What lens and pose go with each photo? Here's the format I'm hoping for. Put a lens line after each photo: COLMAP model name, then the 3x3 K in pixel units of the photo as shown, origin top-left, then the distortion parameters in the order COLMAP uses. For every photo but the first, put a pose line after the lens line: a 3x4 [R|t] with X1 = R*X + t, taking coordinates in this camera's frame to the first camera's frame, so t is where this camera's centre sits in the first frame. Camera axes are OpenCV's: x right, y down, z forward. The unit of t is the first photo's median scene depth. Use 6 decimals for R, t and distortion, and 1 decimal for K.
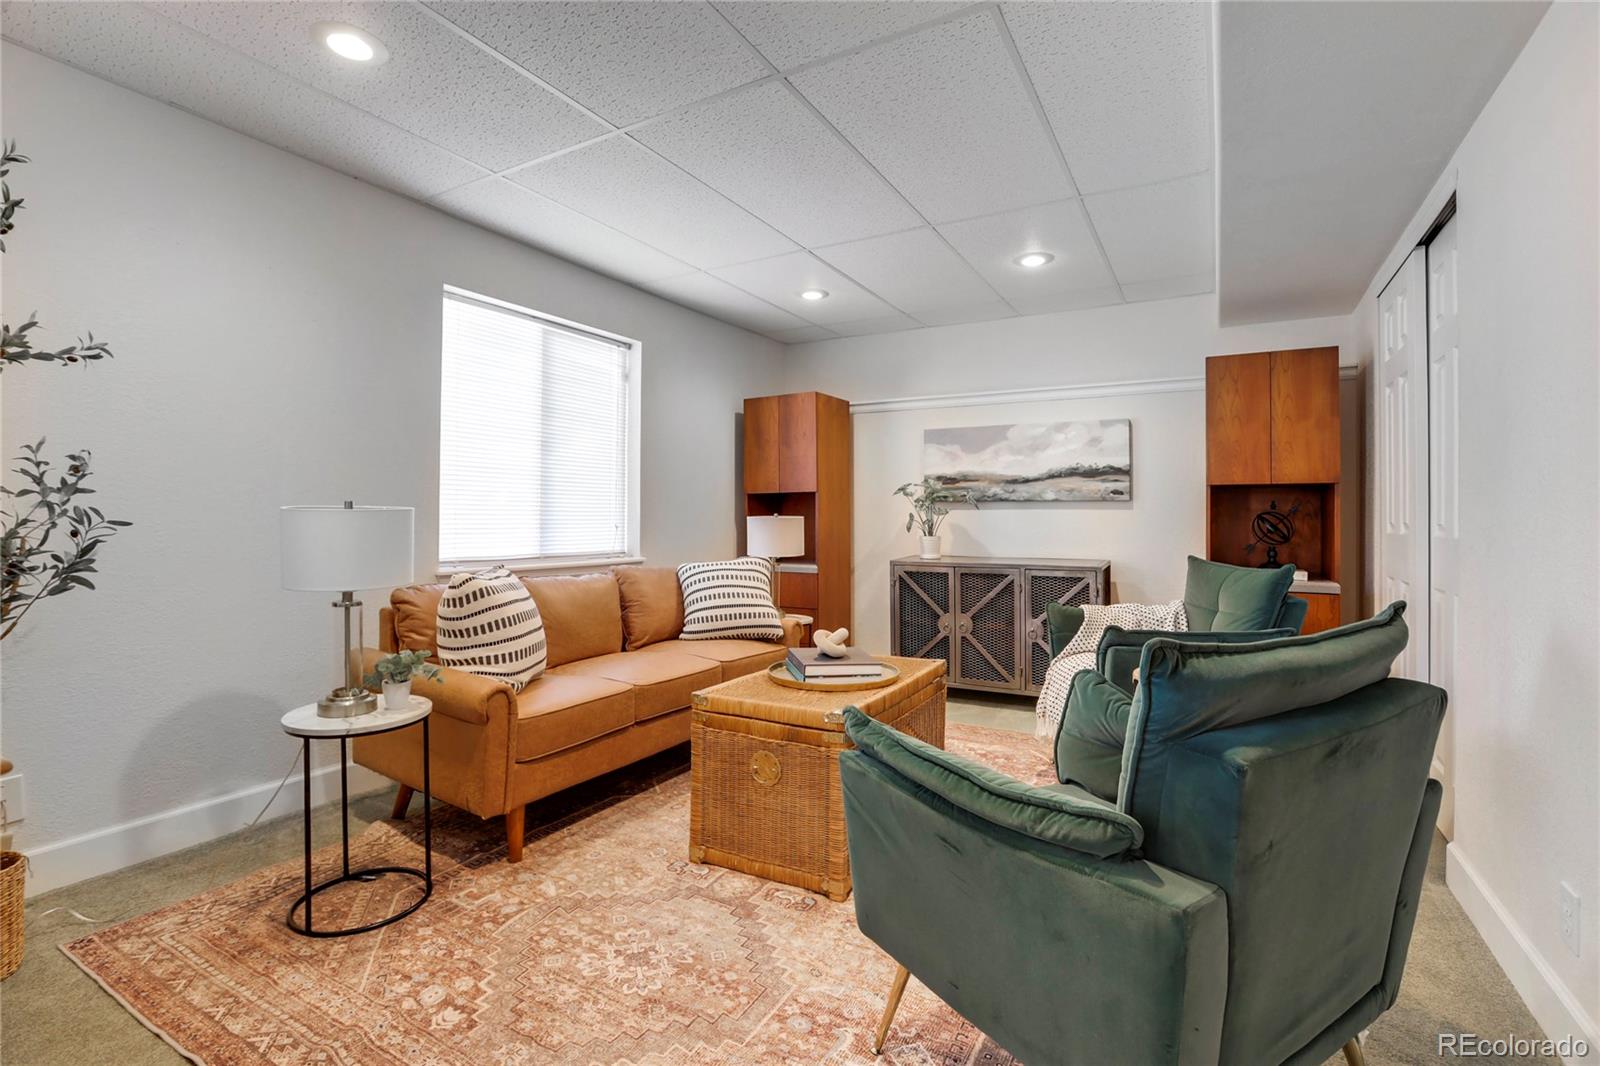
lens RADIAL K [[731.2, 0, 803.3], [0, 731.2, 529.8], [0, 0, 1]] dist [-0.057438, 0.020389]
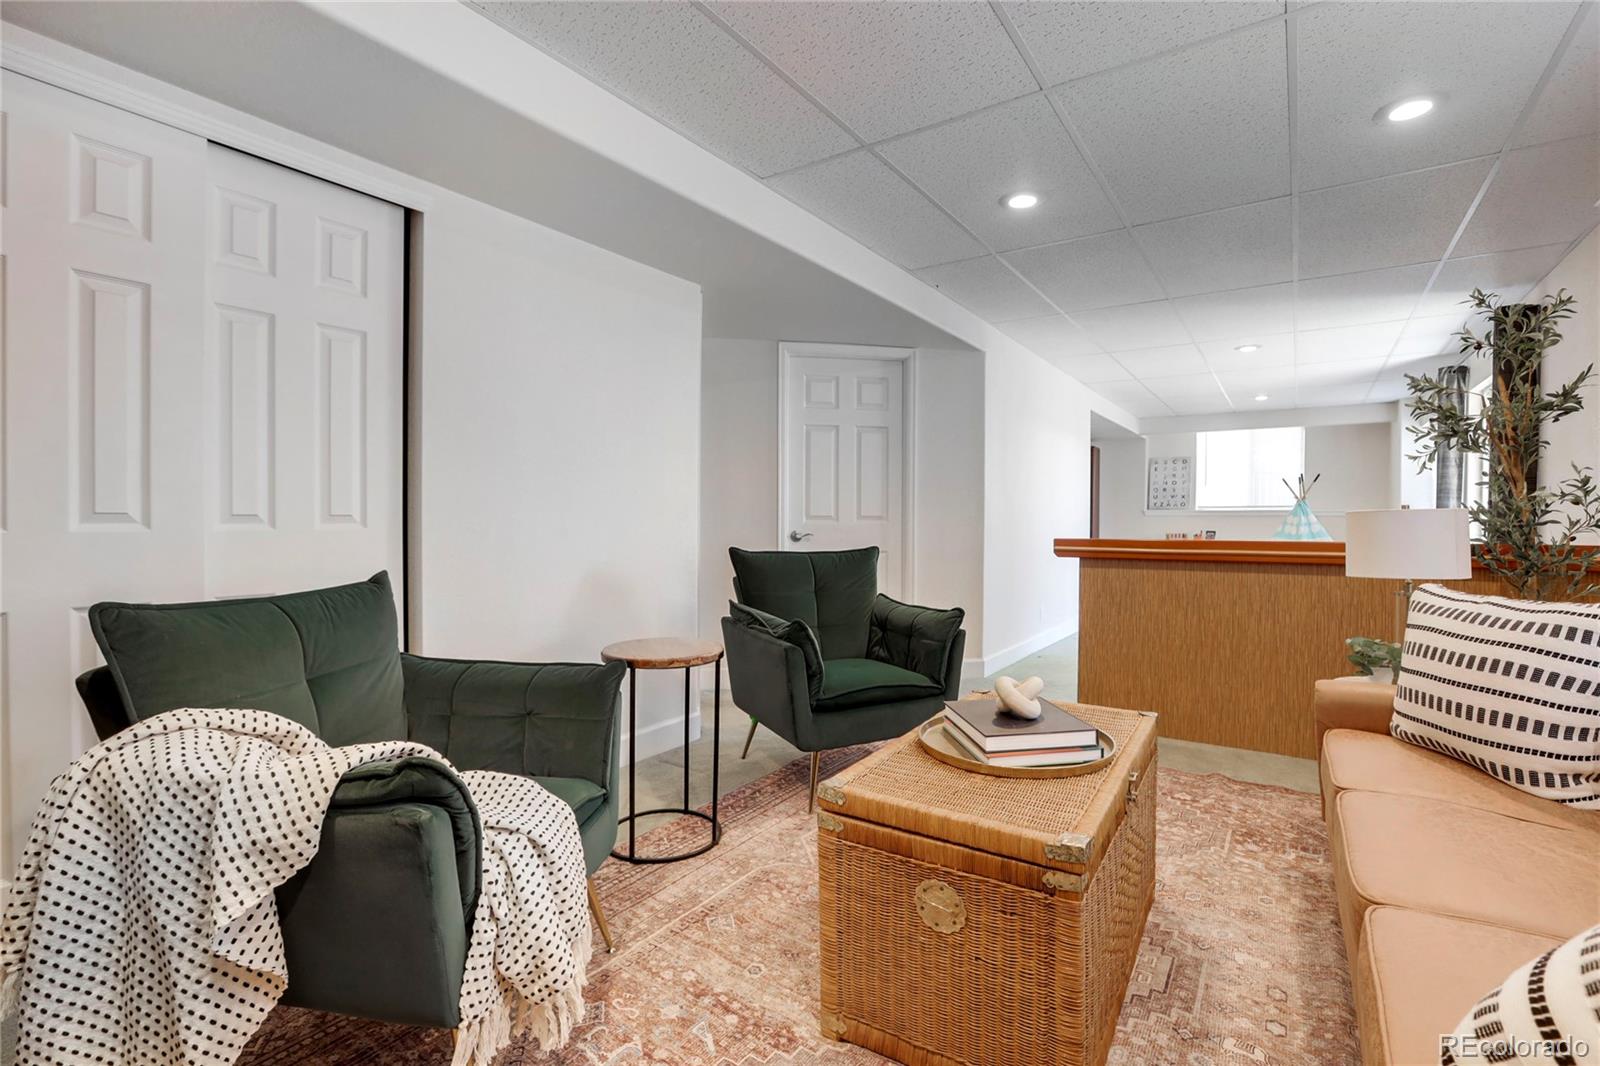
lens RADIAL K [[731.2, 0, 803.3], [0, 731.2, 529.8], [0, 0, 1]] dist [-0.057438, 0.020389]
pose [[-0.995935, -0.003317, 0.090016, 0.232922], [-0.001226, 0.999728, 0.023276, -0.032083], [-0.090069, 0.023071, -0.995668, 2.176068]]
